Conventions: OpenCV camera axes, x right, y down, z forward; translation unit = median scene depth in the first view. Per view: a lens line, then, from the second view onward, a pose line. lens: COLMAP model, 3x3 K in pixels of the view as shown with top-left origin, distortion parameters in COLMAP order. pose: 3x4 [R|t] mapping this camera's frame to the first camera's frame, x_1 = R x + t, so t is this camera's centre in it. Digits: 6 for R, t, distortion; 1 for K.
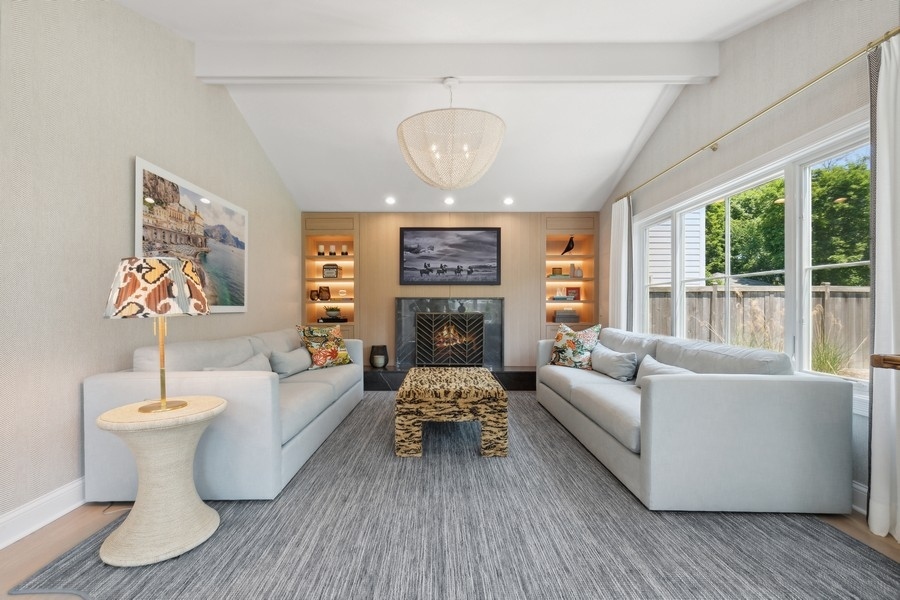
lens RADIAL K [[393.2, 0, 447.1], [0, 393.2, 300.2], [0, 0, 1]] dist [-0.000132, -0.000013]
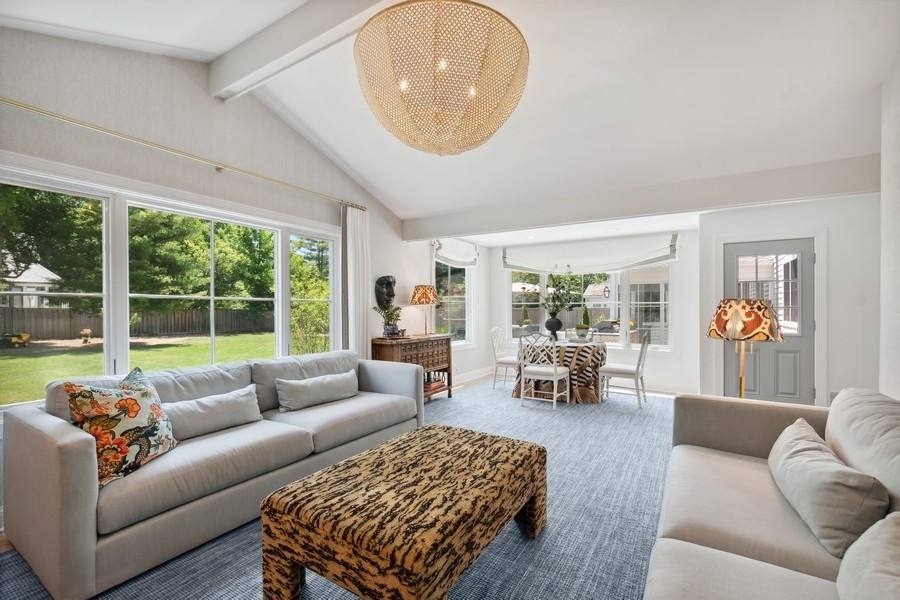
lens RADIAL K [[393.2, 0, 449.6], [0, 393.2, 305.9], [0, 0, 1]] dist [-0.000132, -0.000013]
pose [[-0.837134, 0.004269, 0.546982, -0.618584], [0.006259, 0.999979, 0.001776, -0.095710], [-0.546963, 0.004910, -0.837143, 2.718773]]
